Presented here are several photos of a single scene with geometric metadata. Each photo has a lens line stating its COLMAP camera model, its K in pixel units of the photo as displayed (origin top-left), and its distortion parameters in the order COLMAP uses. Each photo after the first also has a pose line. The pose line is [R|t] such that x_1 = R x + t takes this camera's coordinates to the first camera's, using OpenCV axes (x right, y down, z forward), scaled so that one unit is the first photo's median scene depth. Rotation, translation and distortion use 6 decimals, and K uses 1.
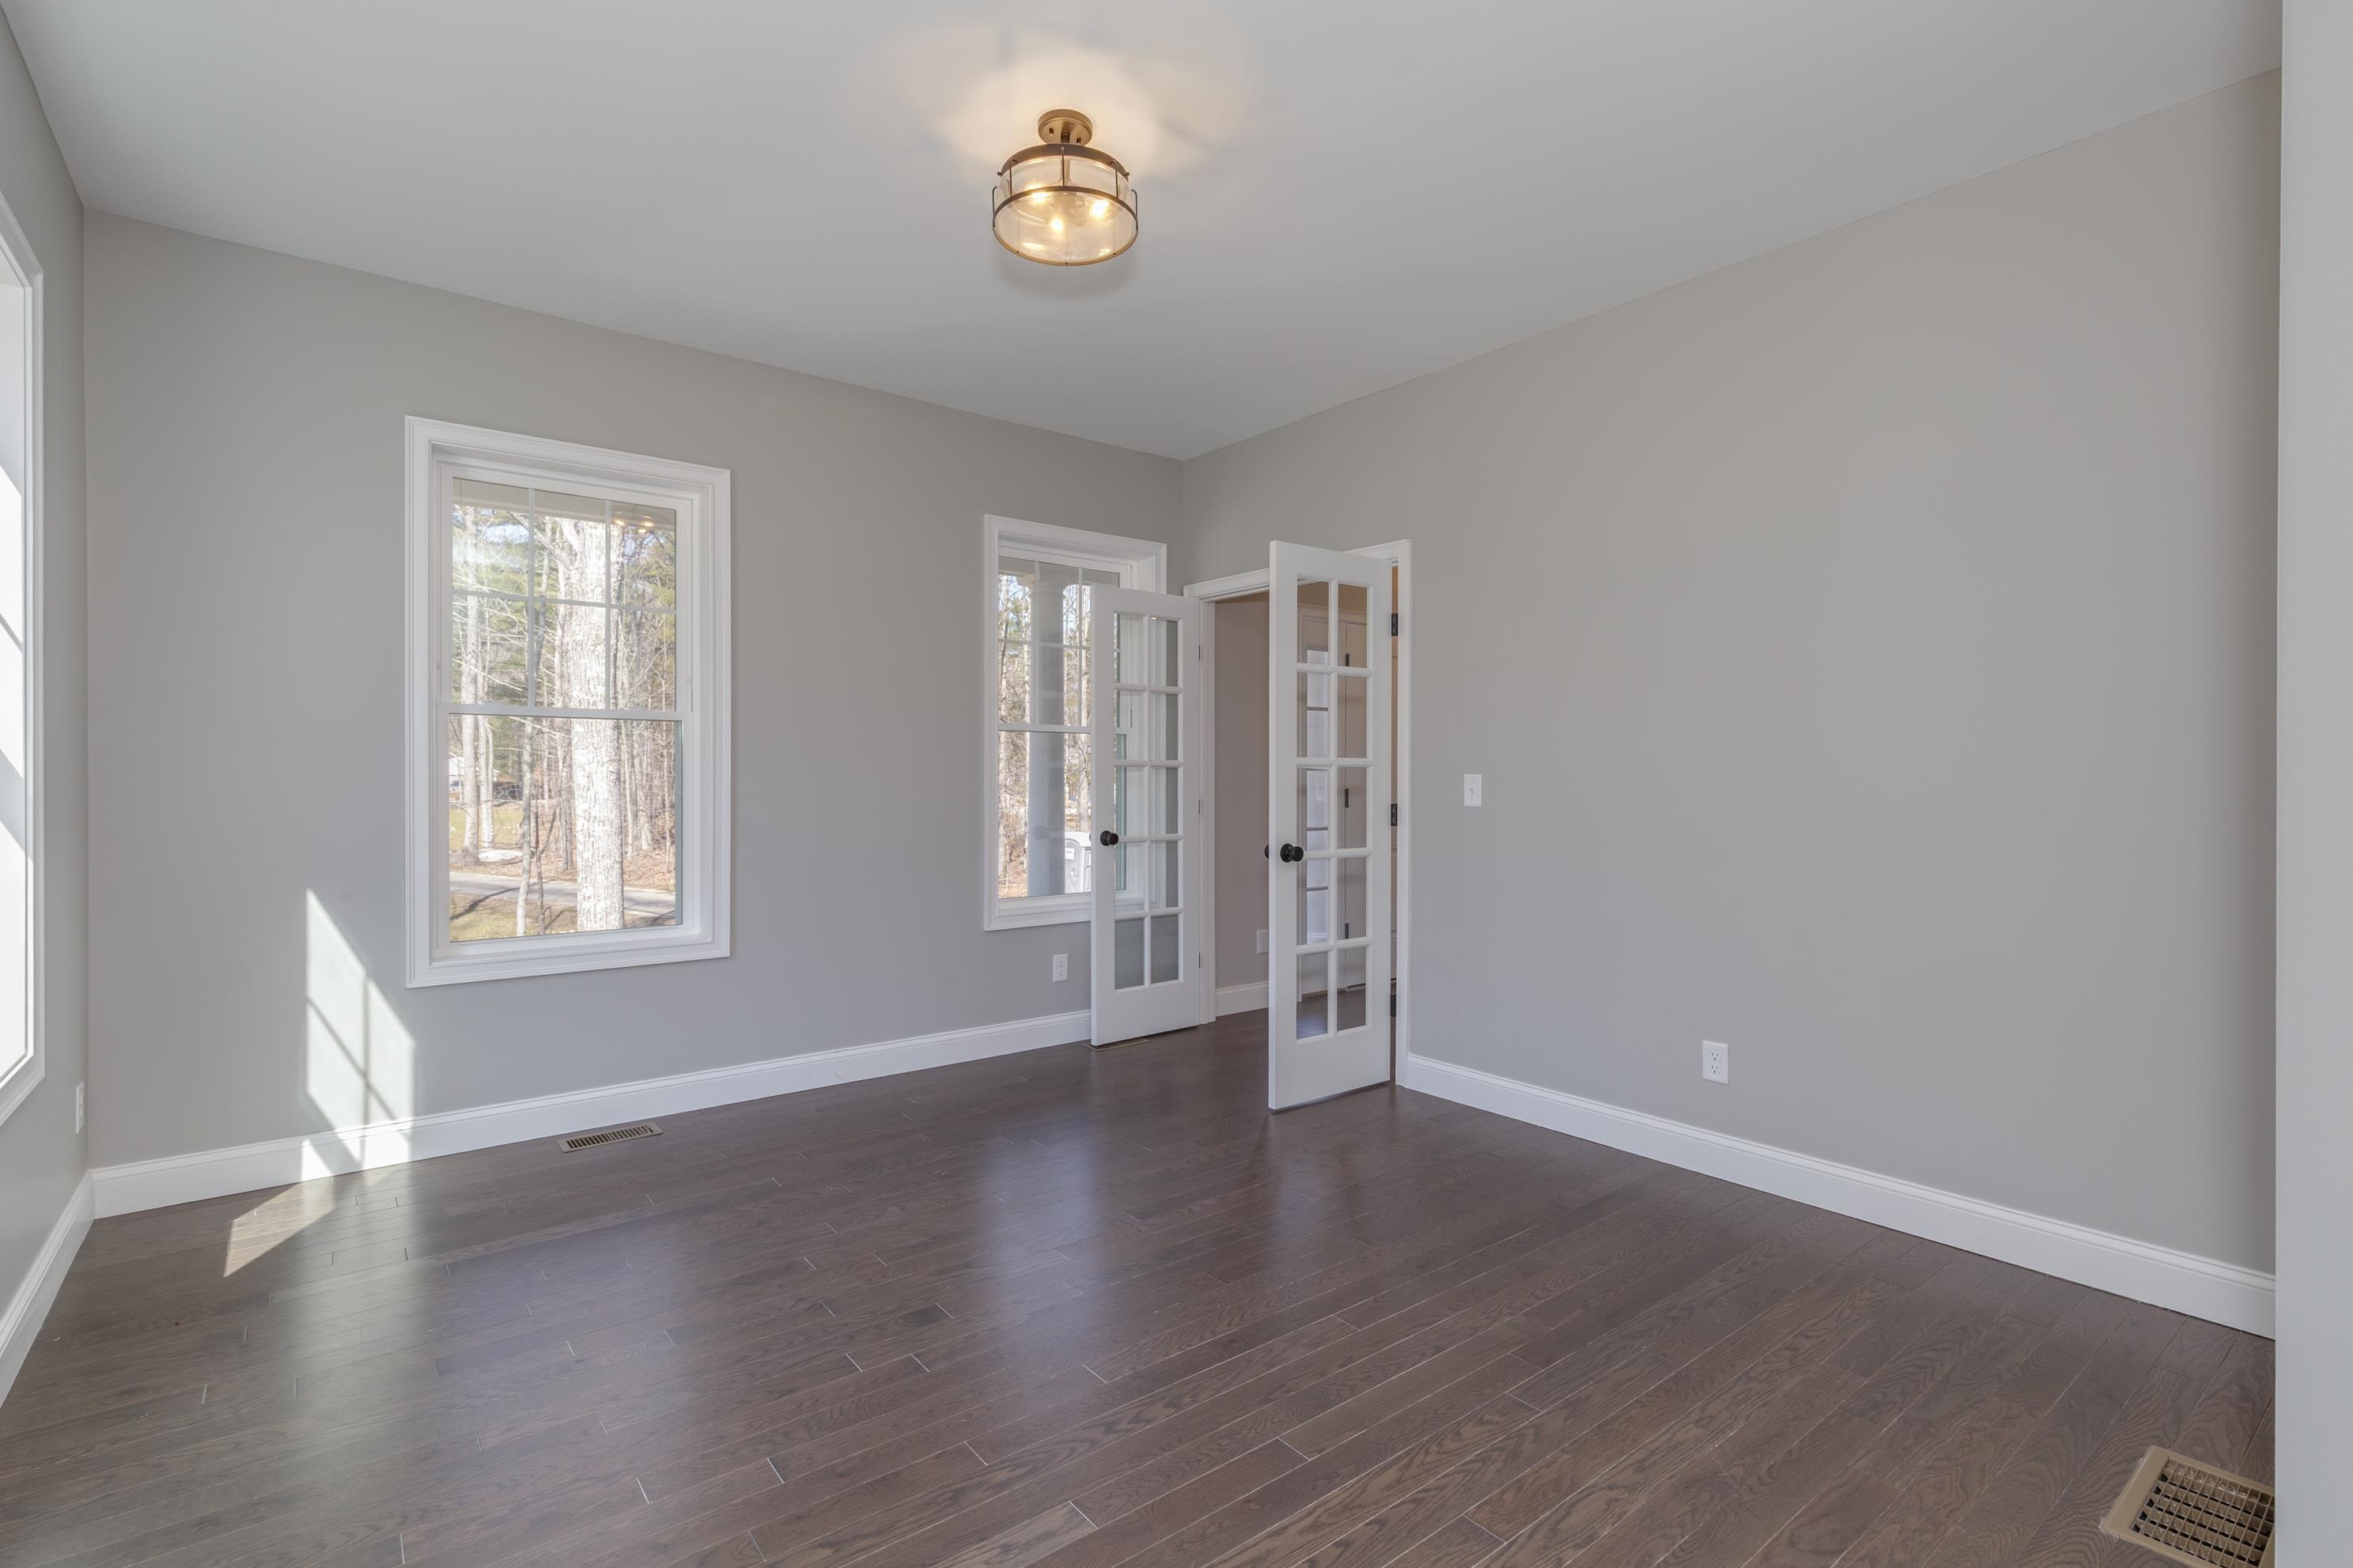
lens RADIAL K [[1072.6, 0, 1176.5], [0, 1072.6, 784.0], [0, 0, 1]] dist [0.002626, -0.000394]
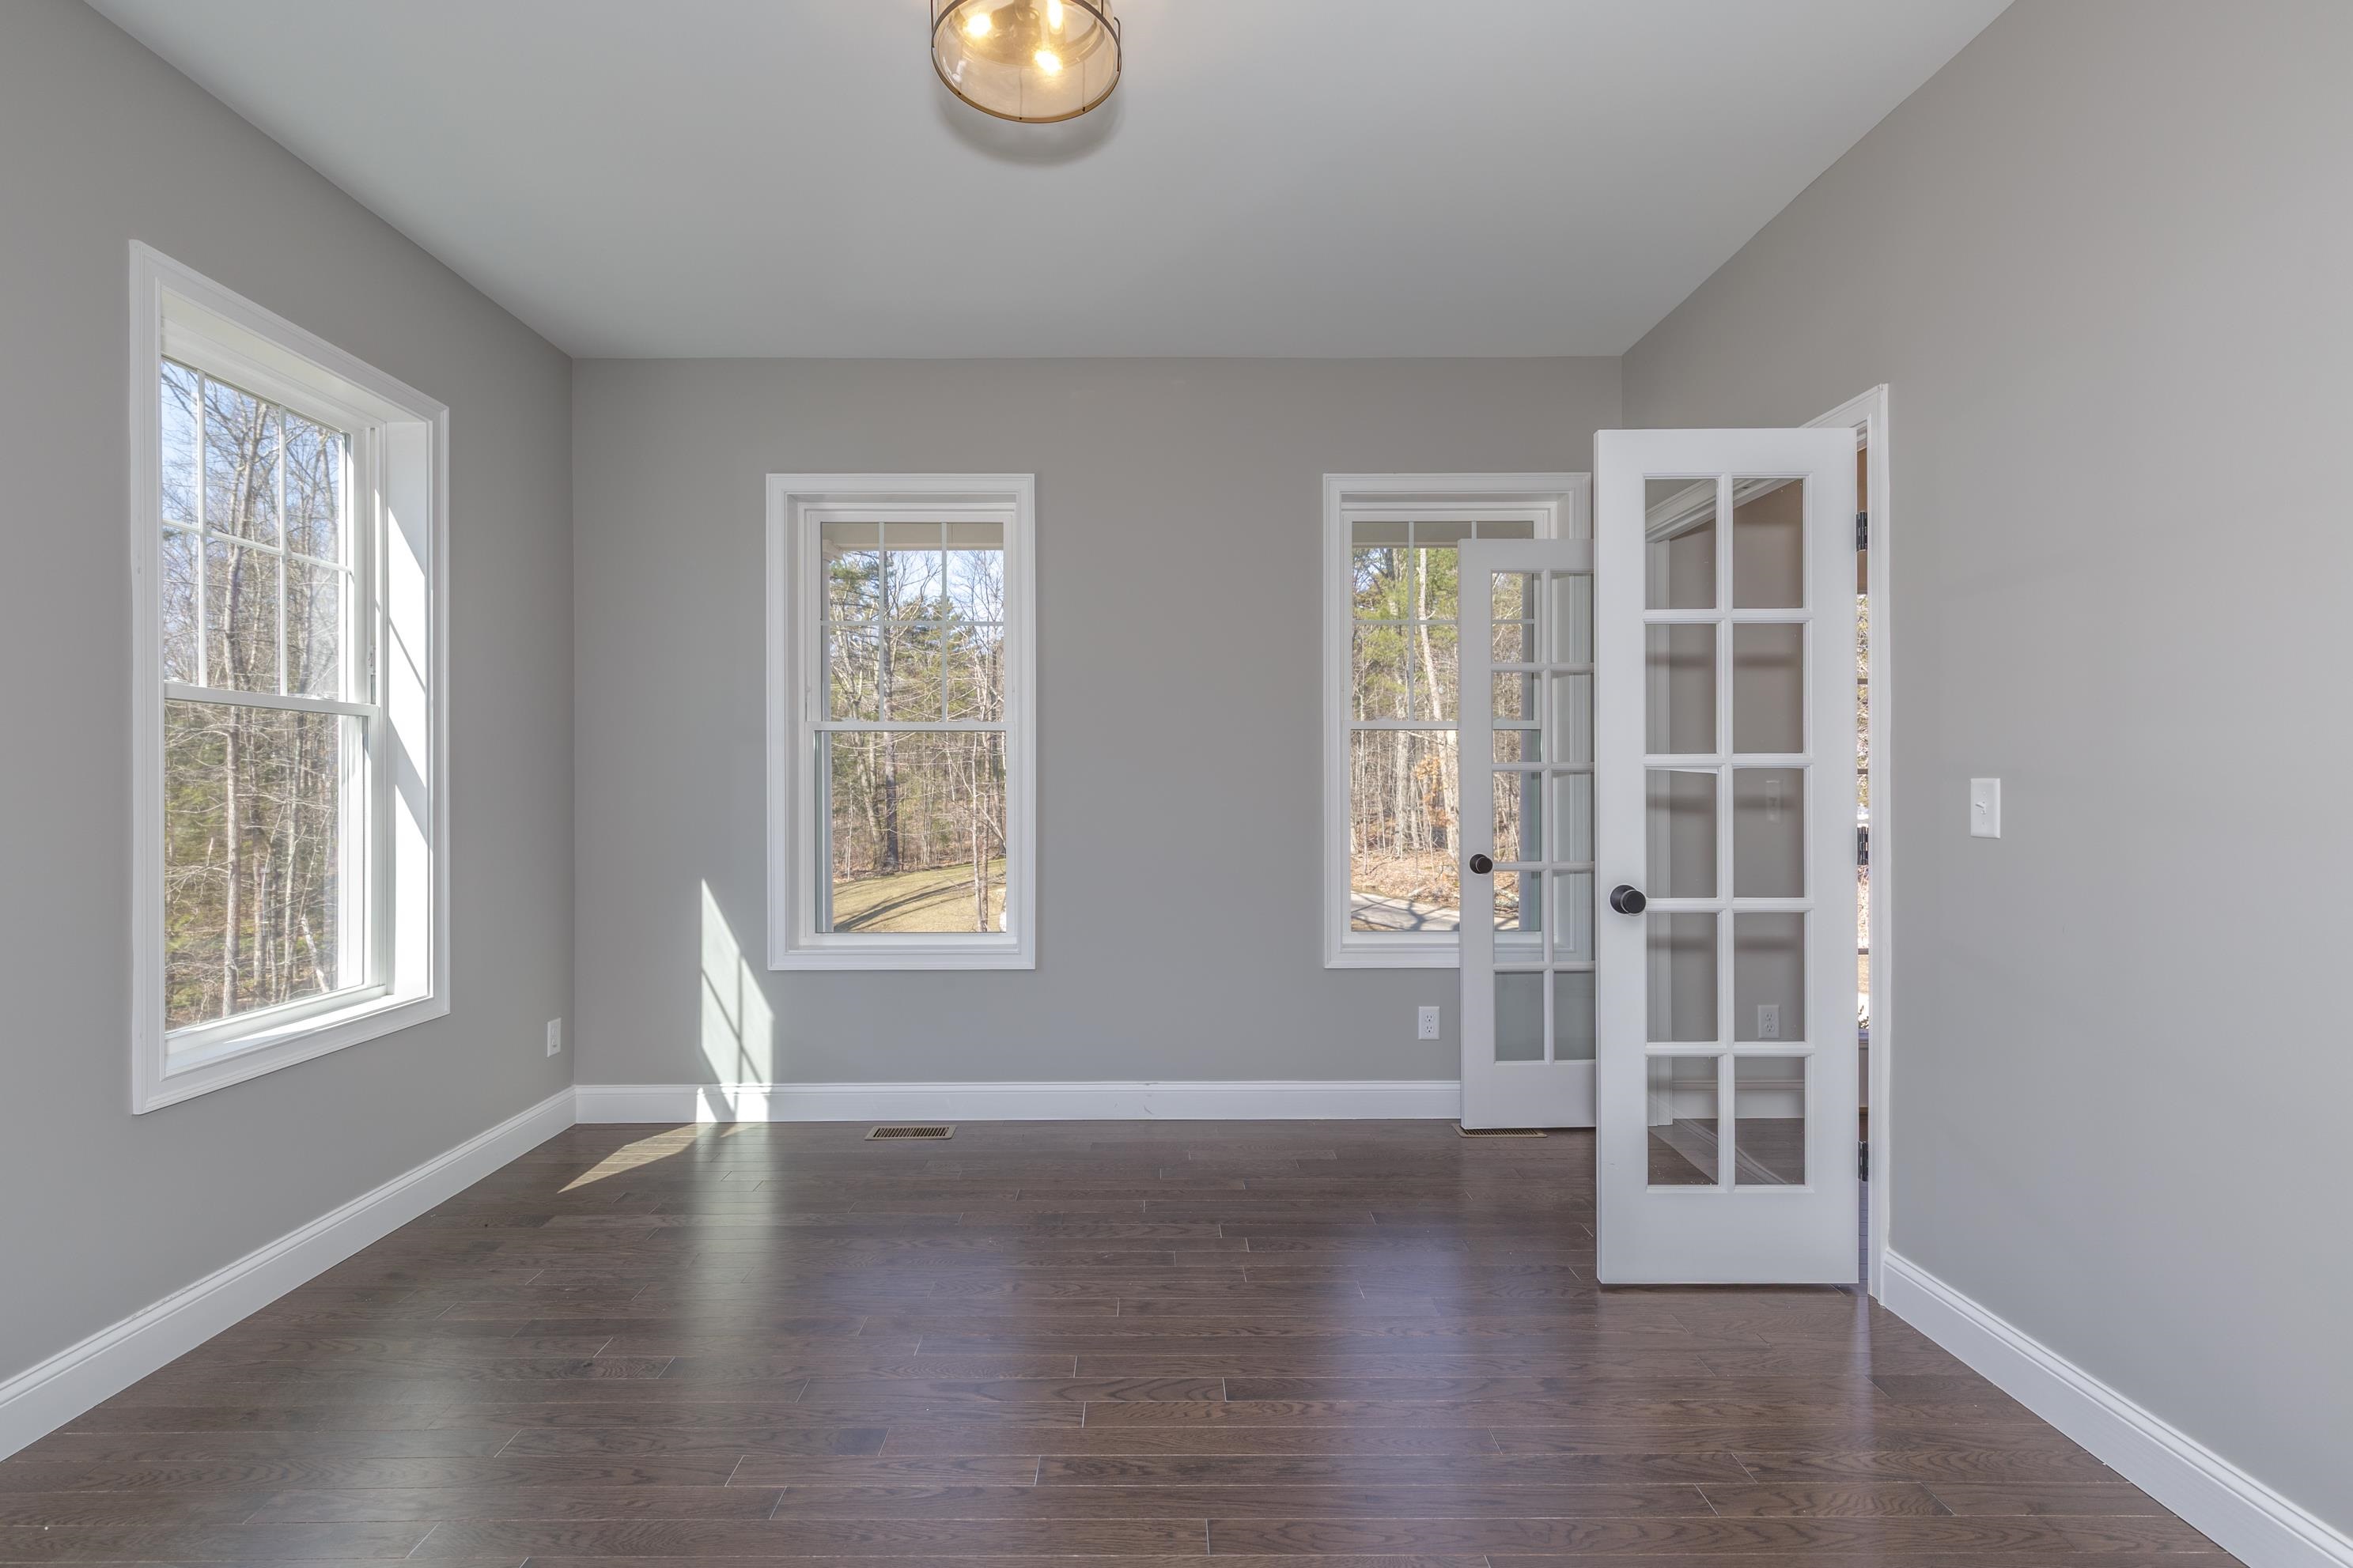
lens RADIAL K [[1072.6, 0, 1176.5], [0, 1072.6, 784.0], [0, 0, 1]] dist [0.002626, -0.000394]
pose [[0.790212, -0.002705, -0.612828, 0.287550], [-0.002125, 0.999972, -0.007155, -0.001226], [0.612830, 0.006956, 0.790184, 0.307960]]
